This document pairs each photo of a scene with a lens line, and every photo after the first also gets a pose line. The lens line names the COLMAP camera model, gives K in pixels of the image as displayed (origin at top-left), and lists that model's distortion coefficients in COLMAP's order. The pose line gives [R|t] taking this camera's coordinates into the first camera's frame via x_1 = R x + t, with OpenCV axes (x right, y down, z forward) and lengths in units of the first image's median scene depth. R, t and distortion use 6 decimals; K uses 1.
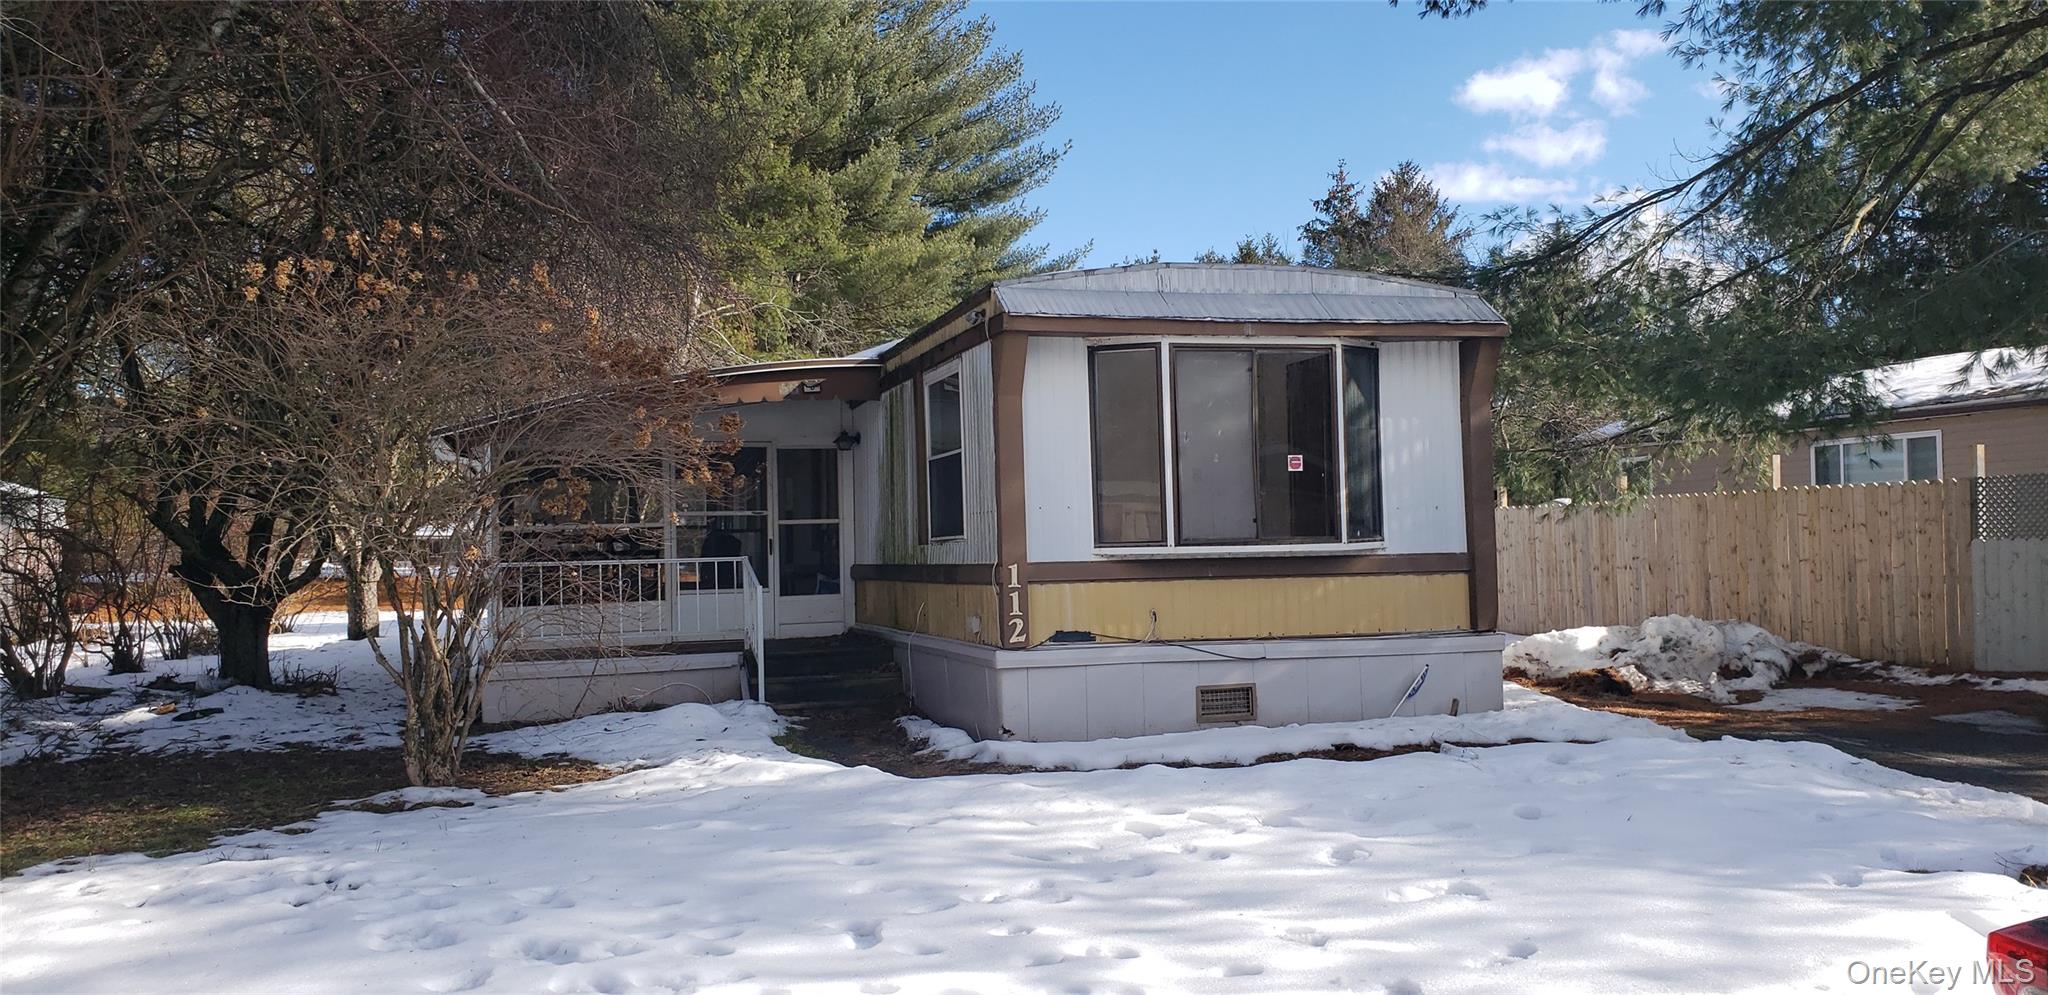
lens RADIAL K [[1667.0, 0, 1024.0], [0, 1667.0, 497.5], [0, 0, 1]] dist [0.061132, -0.001788]
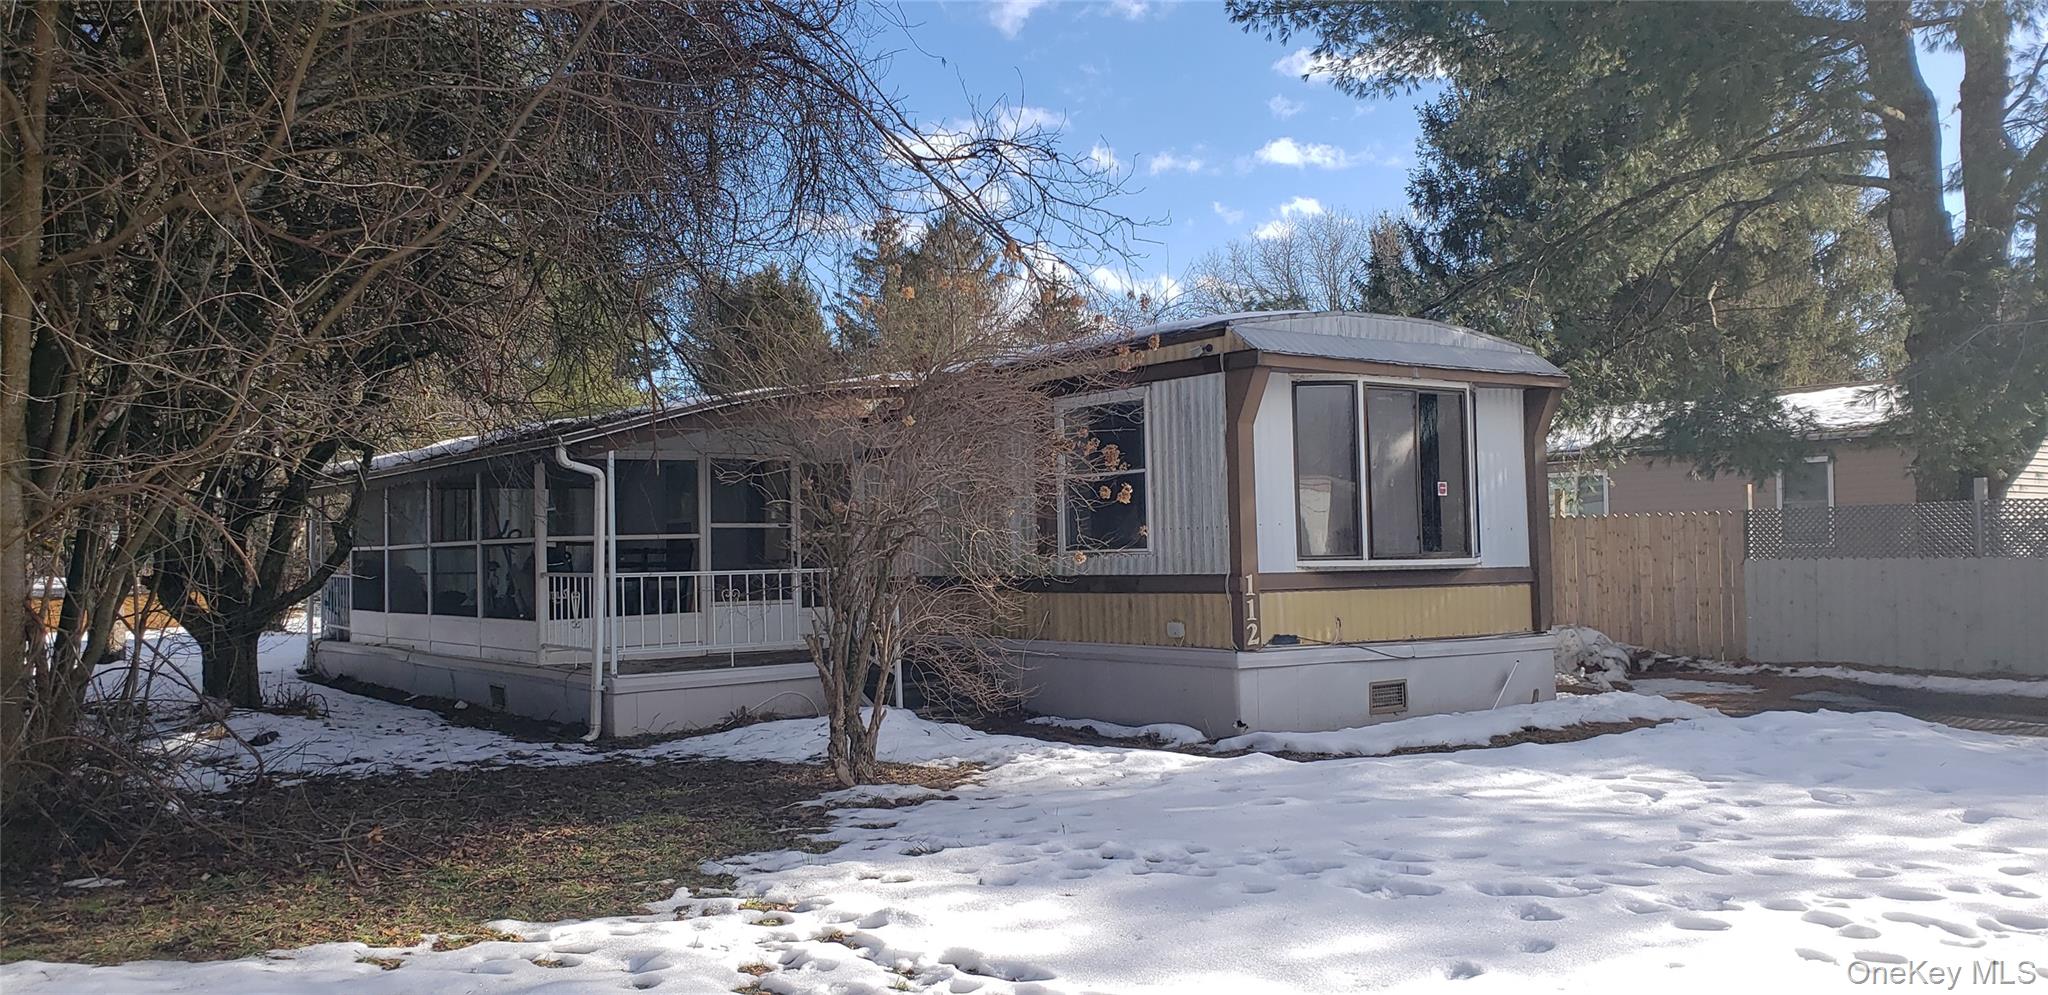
lens RADIAL K [[1667.0, 0, 1024.0], [0, 1667.0, 497.5], [0, 0, 1]] dist [0.061132, -0.001788]
pose [[0.938095, 0.018837, 0.345865, -0.483294], [-0.014607, 0.999783, -0.014833, 0.006609], [-0.346069, 0.008863, 0.938167, 0.008211]]
